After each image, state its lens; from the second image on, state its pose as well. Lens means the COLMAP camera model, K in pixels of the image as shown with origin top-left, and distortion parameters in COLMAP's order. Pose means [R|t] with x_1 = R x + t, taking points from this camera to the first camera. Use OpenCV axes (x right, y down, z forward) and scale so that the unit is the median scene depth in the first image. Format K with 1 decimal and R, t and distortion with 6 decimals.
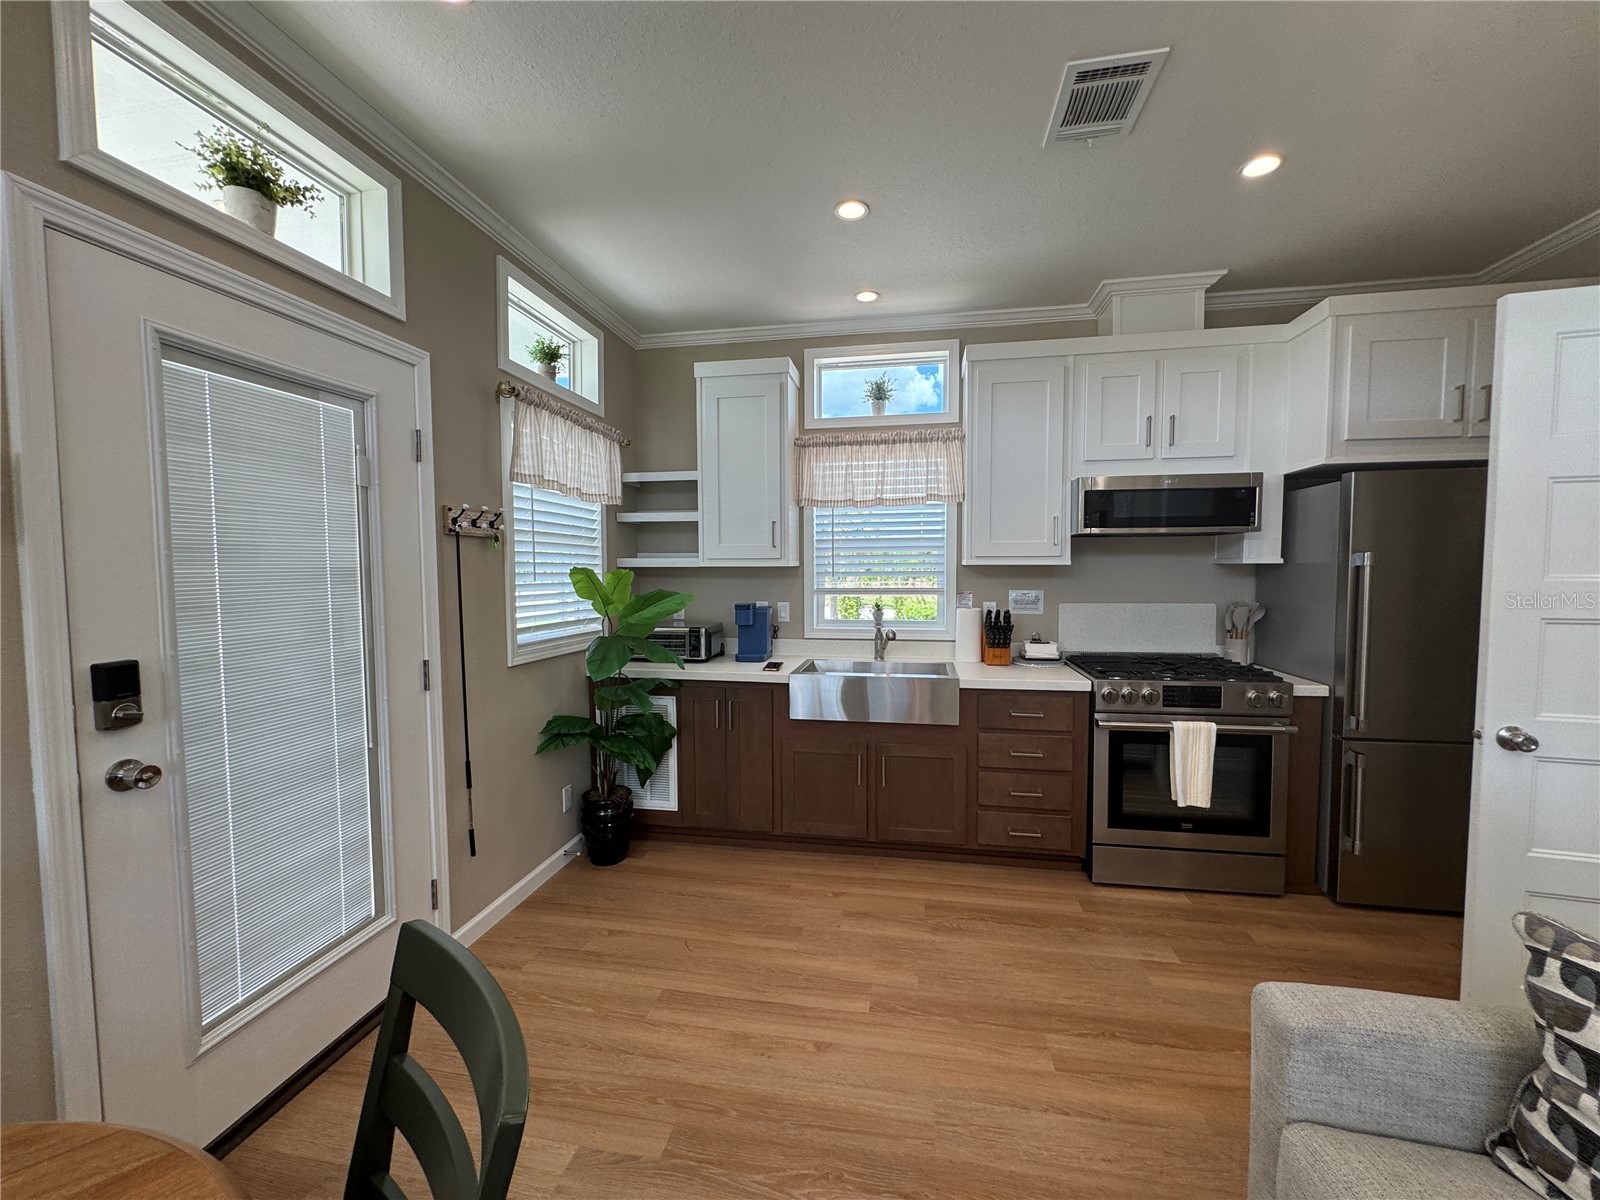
lens RADIAL K [[640.2, 0, 800.0], [0, 640.2, 600.0], [0, 0, 1]] dist [-0.002922, 0.000511]
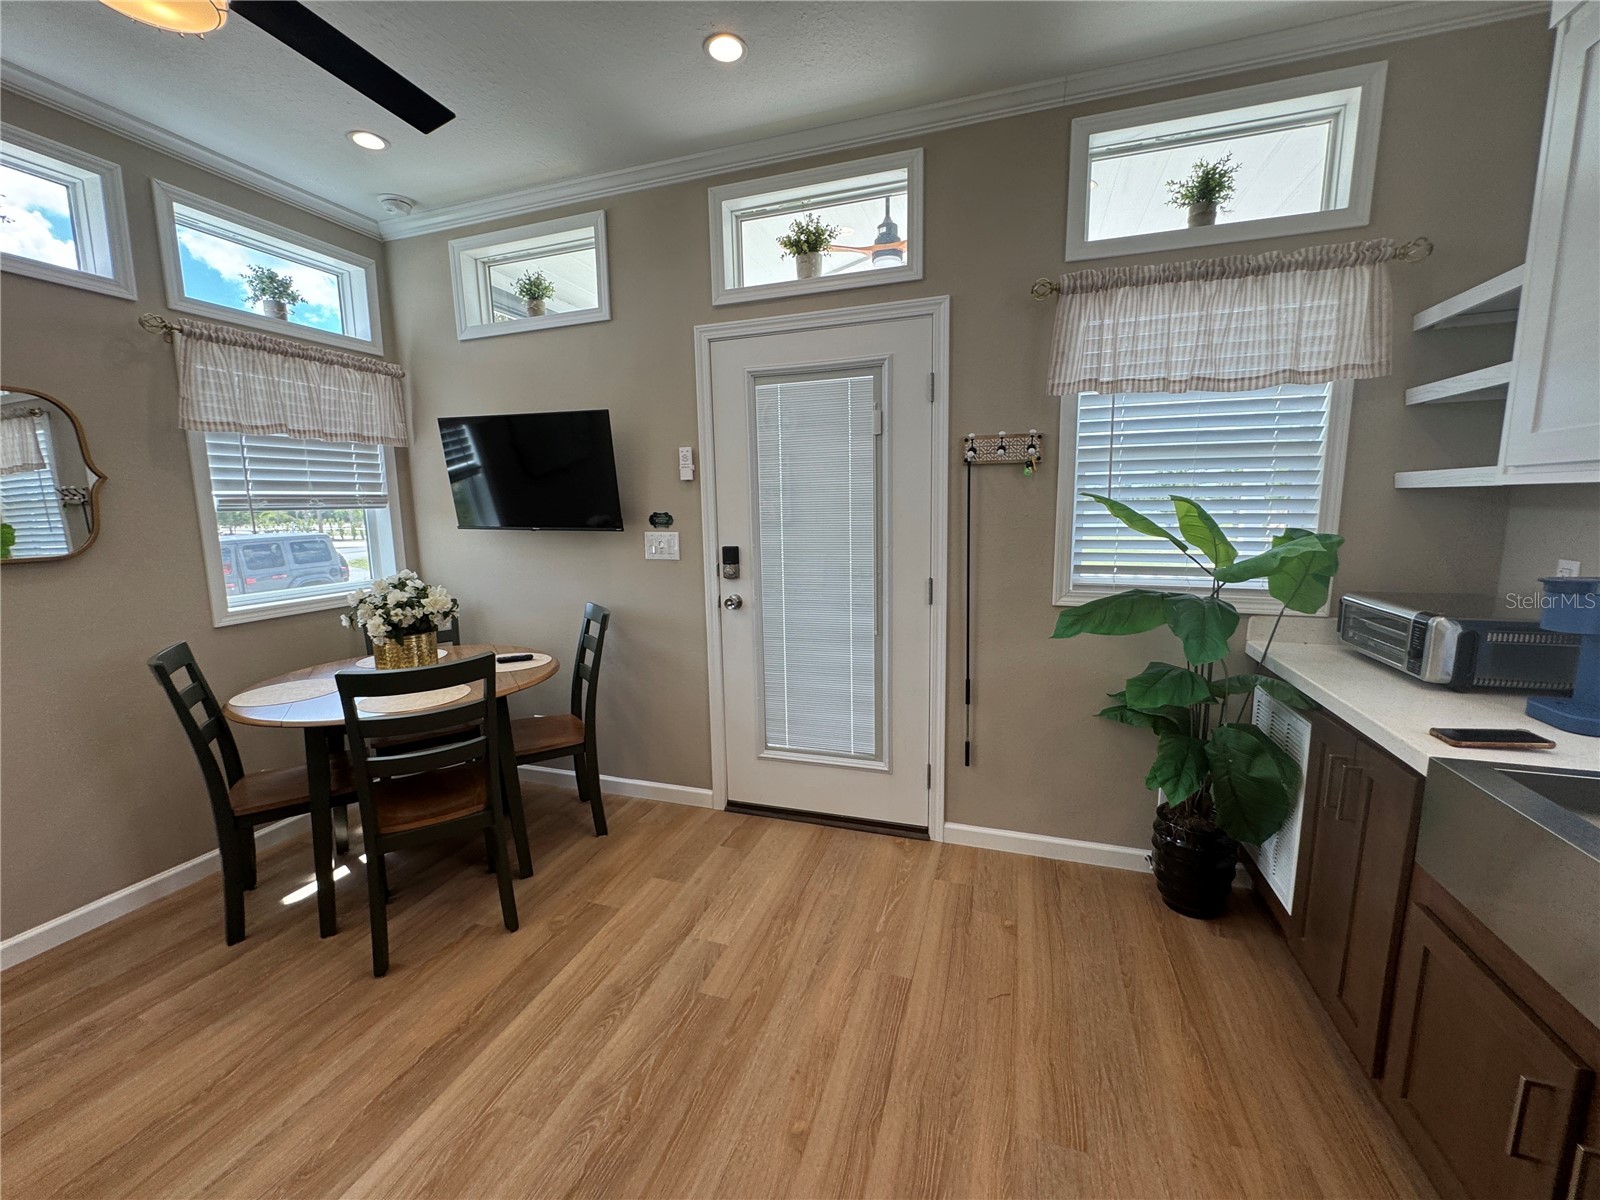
lens RADIAL K [[640.2, 0, 800.0], [0, 640.2, 600.0], [0, 0, 1]] dist [-0.002922, 0.000511]
pose [[-0.143187, 0.153133, -0.977777, 0.450253], [-0.033690, 0.986630, 0.159453, -0.033558], [0.989122, 0.055773, -0.136113, 0.715068]]
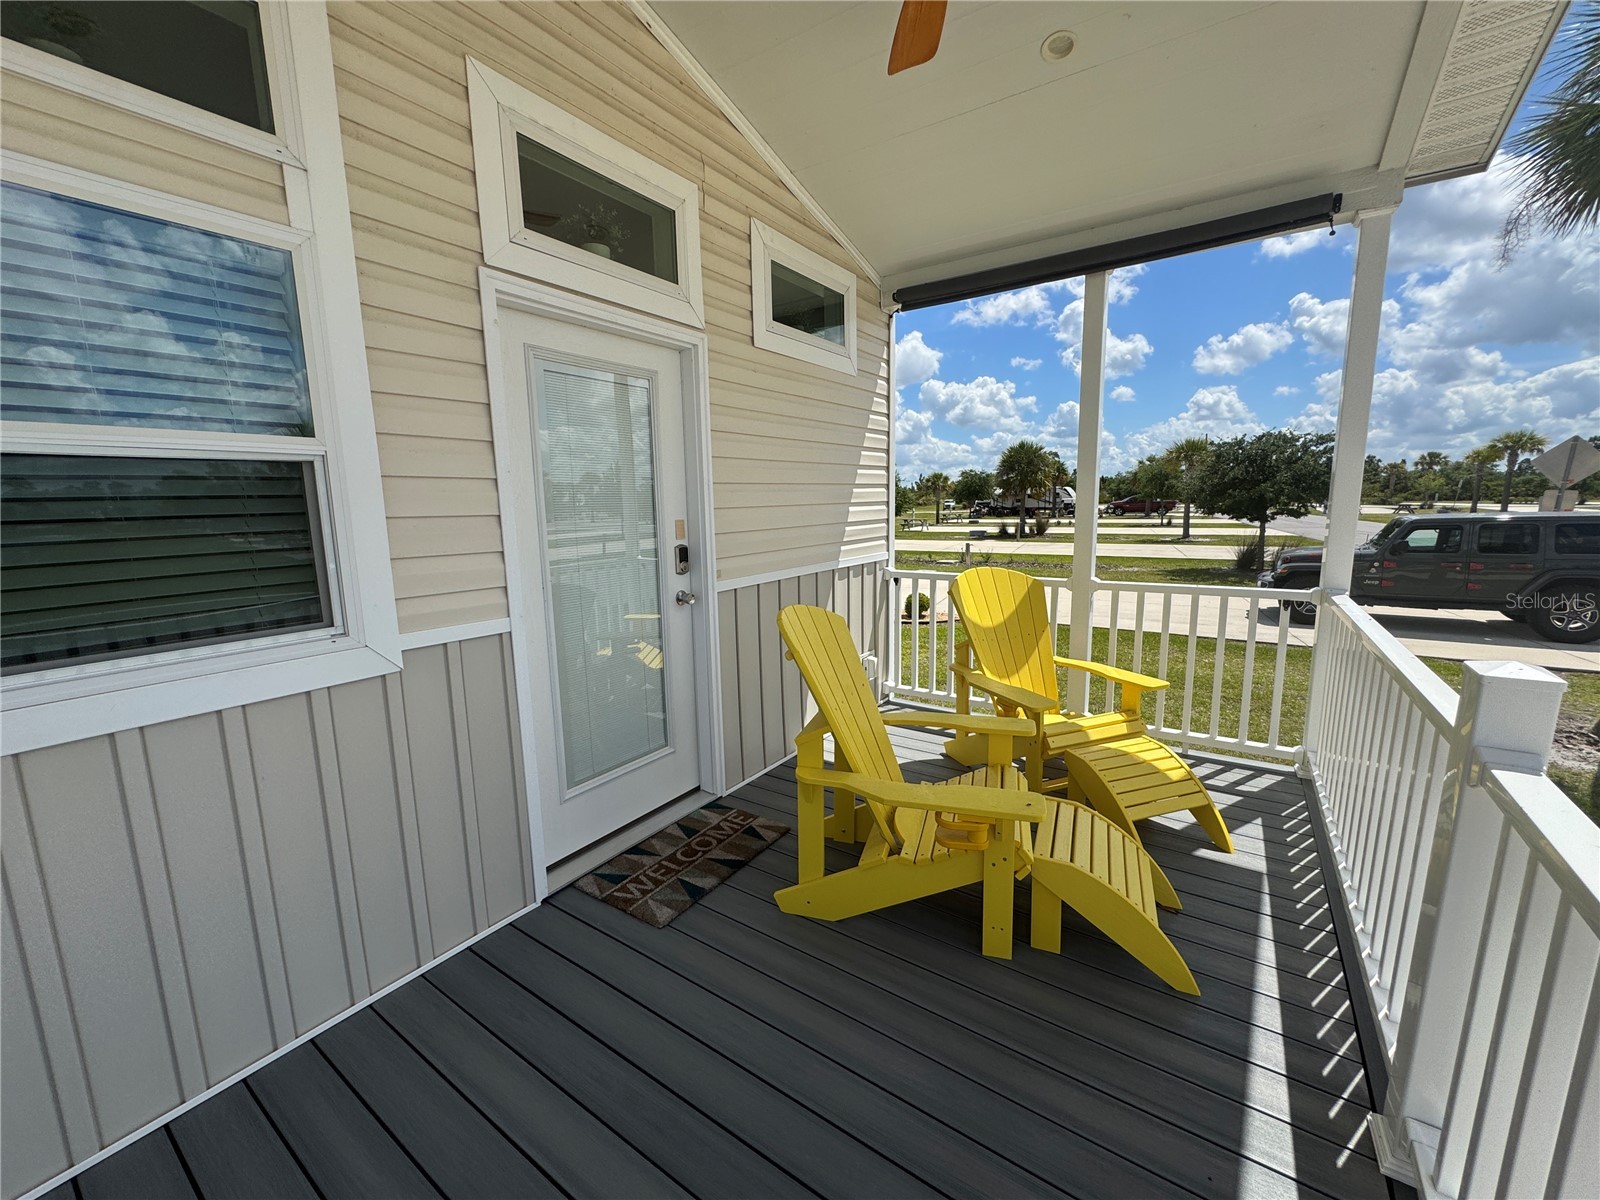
lens RADIAL K [[640.2, 0, 800.0], [0, 640.2, 600.0], [0, 0, 1]] dist [-0.002922, 0.000511]
pose [[-0.911797, -0.040372, 0.408651, -1.161495], [0.045805, 0.978946, 0.198915, -0.075029], [-0.408078, 0.200088, -0.890751, 1.408060]]
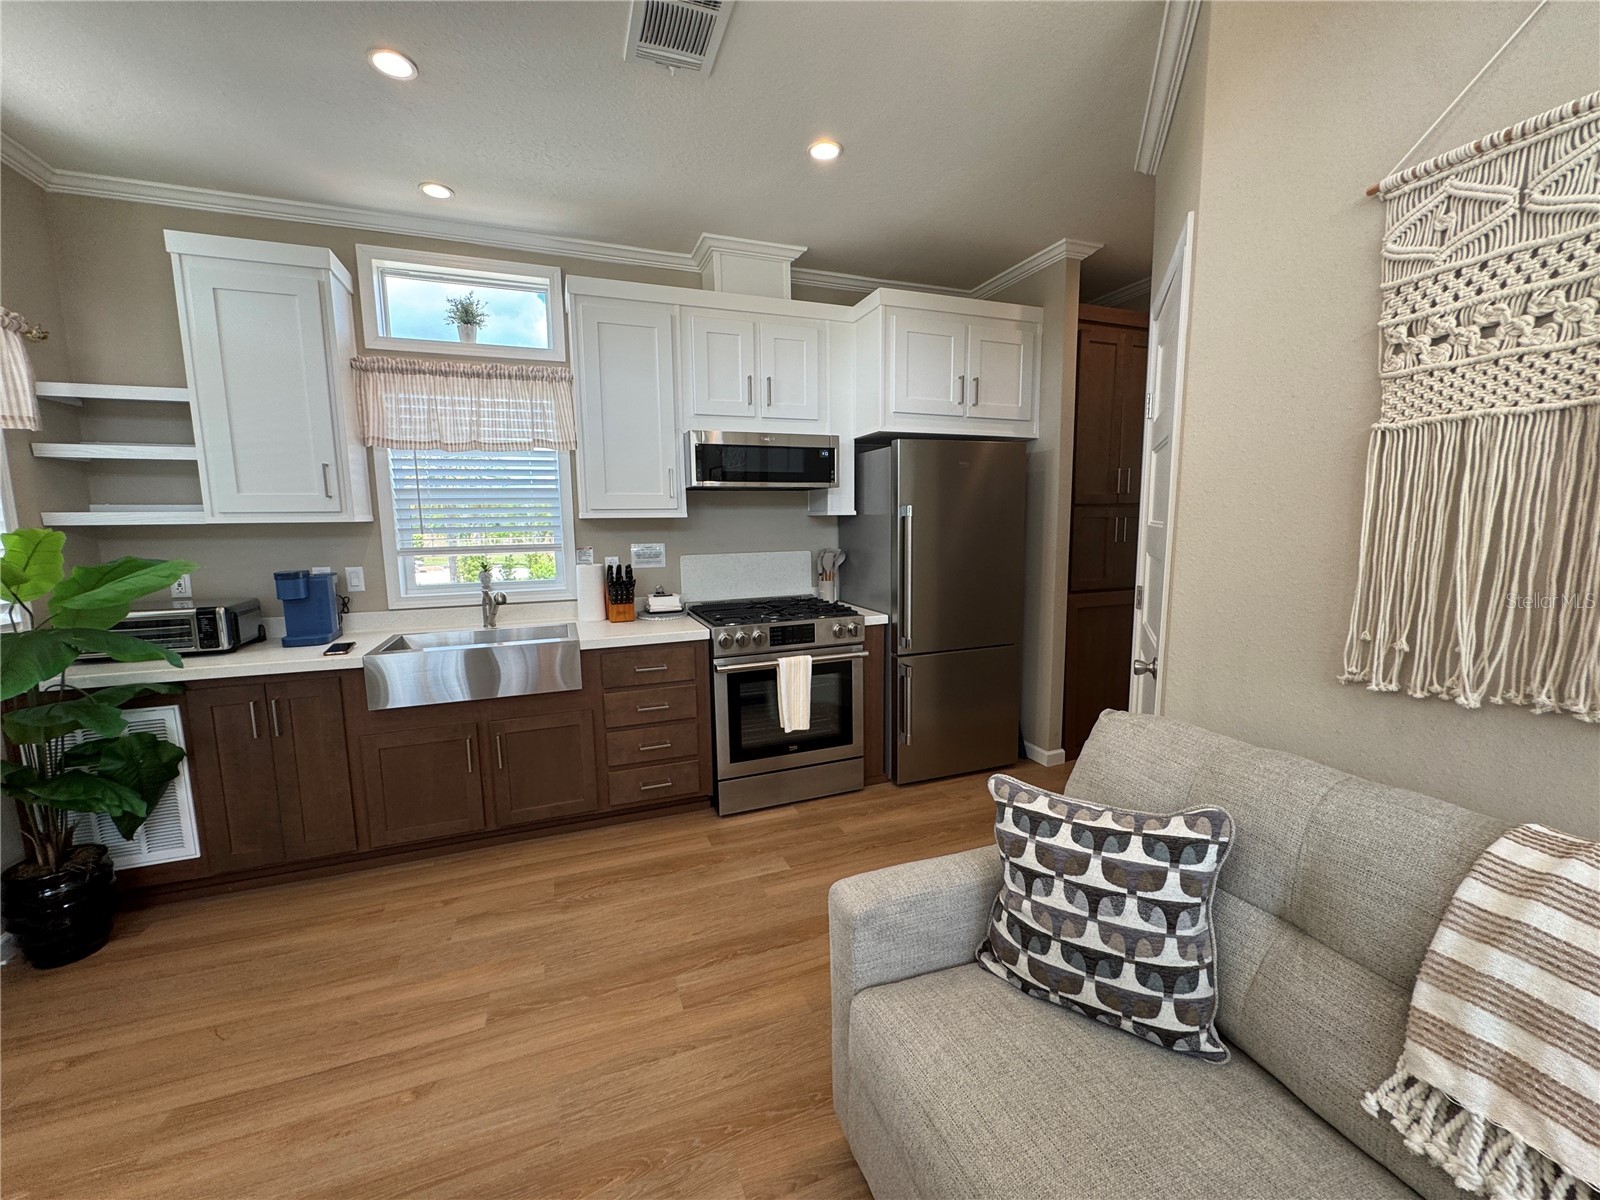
lens RADIAL K [[640.2, 0, 800.0], [0, 640.2, 600.0], [0, 0, 1]] dist [-0.002922, 0.000511]
pose [[0.855500, -0.072700, 0.512675, 0.050279], [0.036395, 0.996089, 0.080517, 0.000471], [-0.516523, -0.050224, 0.854799, 0.033451]]
